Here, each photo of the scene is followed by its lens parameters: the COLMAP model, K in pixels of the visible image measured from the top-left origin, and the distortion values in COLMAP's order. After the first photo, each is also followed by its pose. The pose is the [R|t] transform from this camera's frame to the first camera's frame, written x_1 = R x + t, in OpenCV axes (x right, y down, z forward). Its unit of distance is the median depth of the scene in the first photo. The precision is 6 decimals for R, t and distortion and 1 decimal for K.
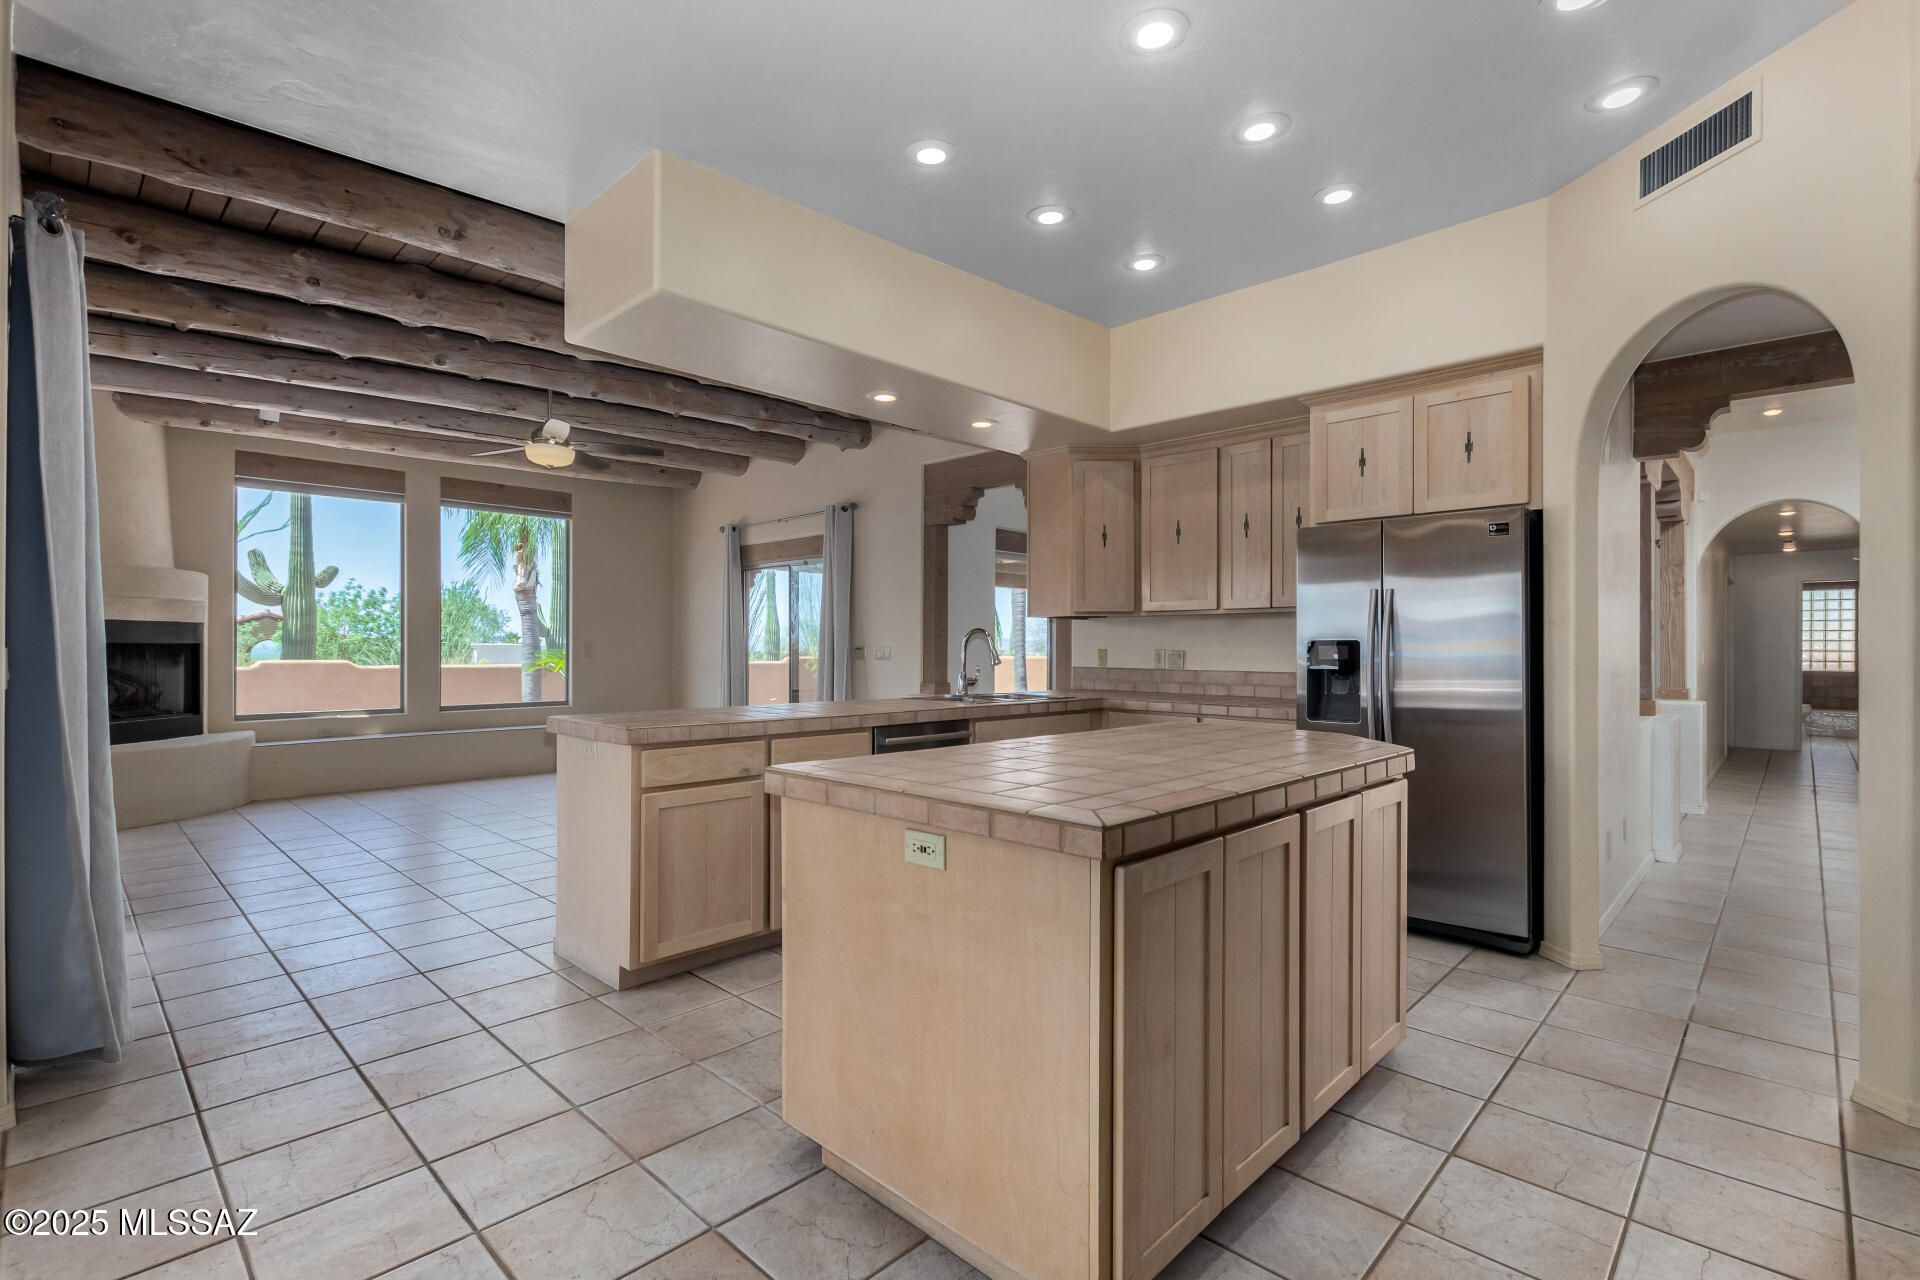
lens RADIAL K [[870.7, 0, 960.0], [0, 870.7, 640.0], [0, 0, 1]] dist [0.001038, 0.000013]
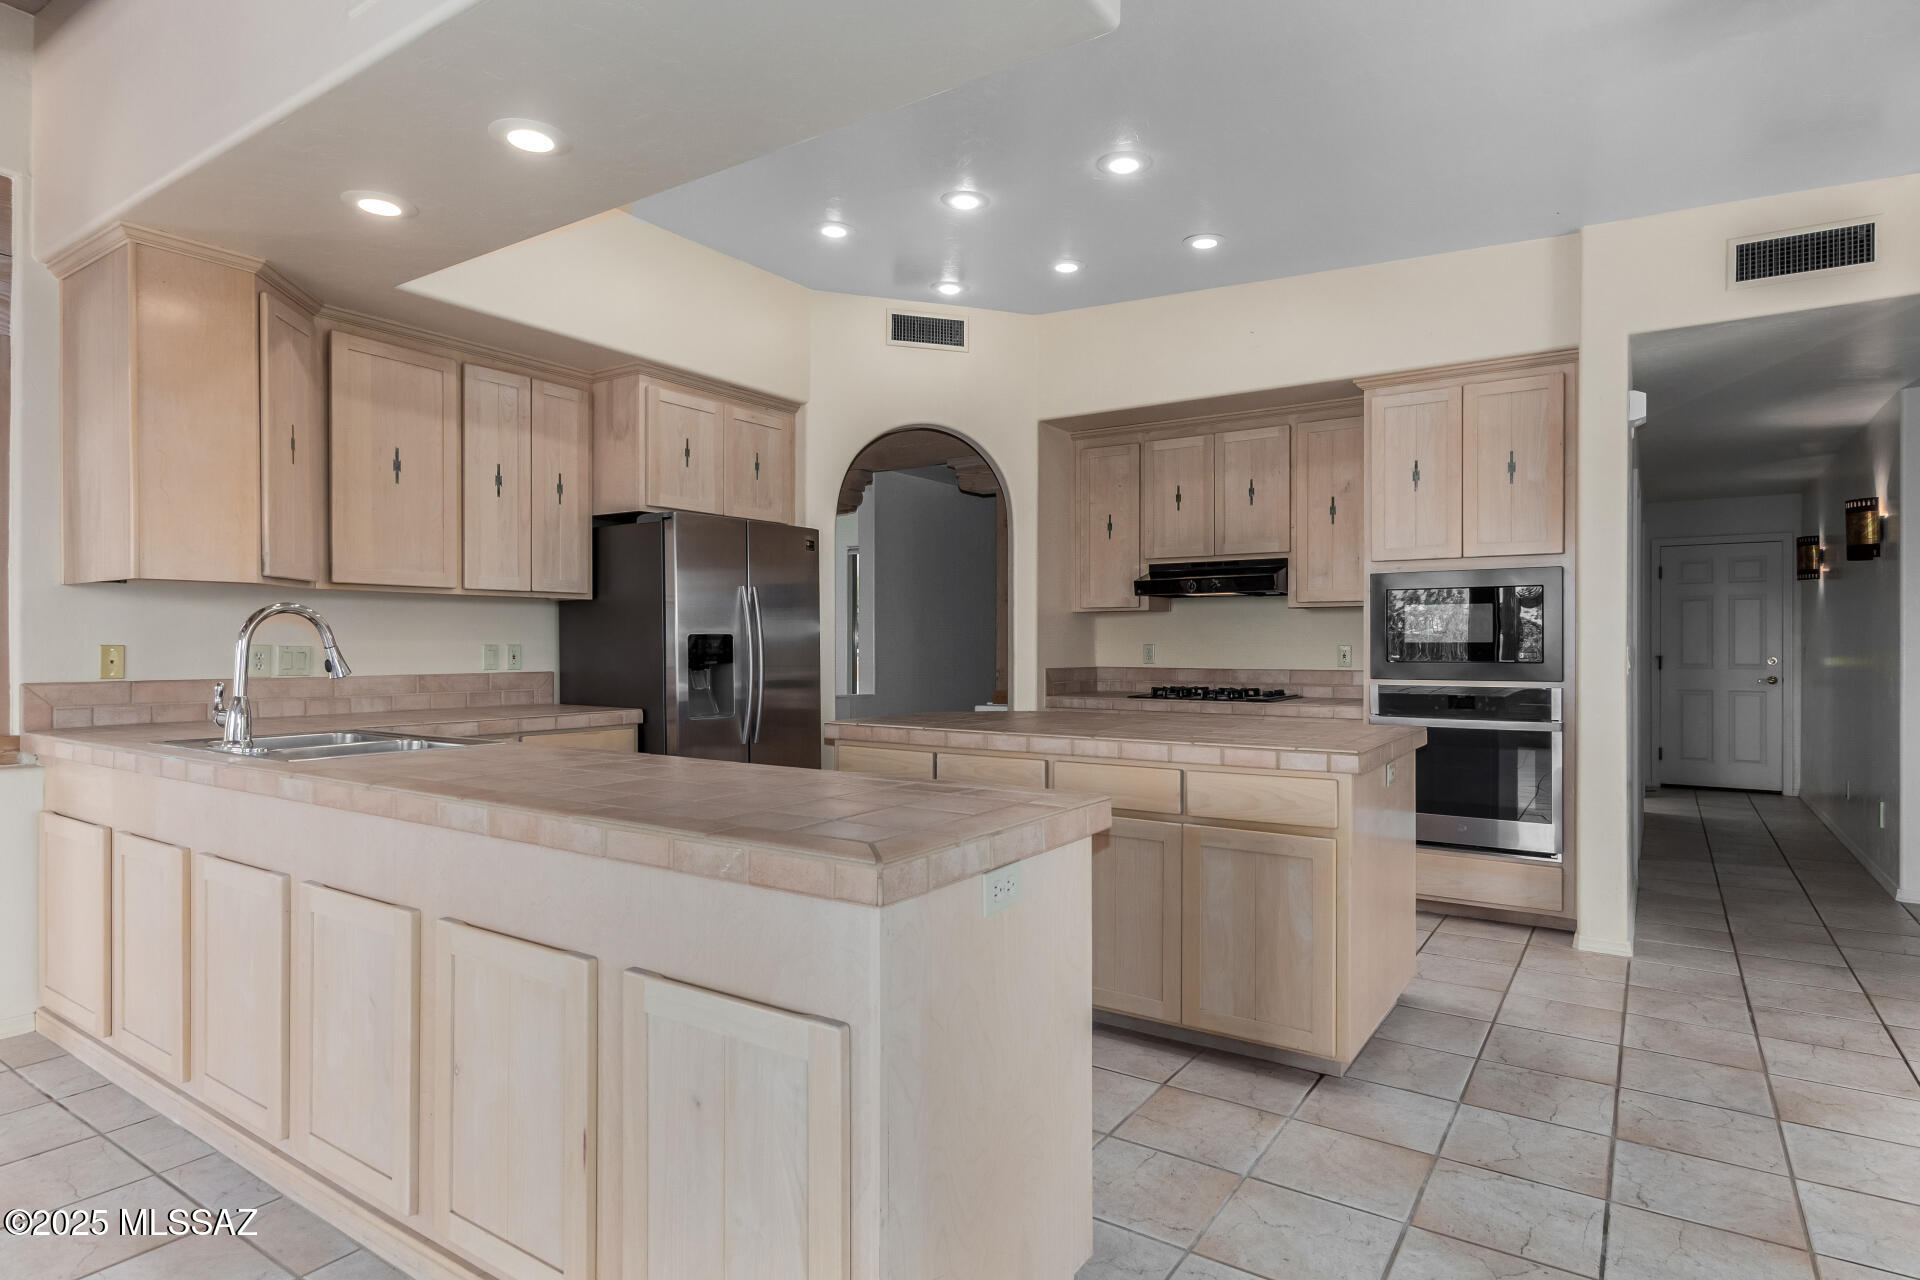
lens RADIAL K [[1034.8, 0, 960.0], [0, 1034.8, 640.0], [0, 0, 1]] dist [0.002278, -0.000191]
pose [[-0.173069, -0.001965, 0.984908, -0.737458], [-0.009169, 0.999958, 0.000384, 0.003932], [-0.984867, -0.008964, -0.173079, 0.890721]]
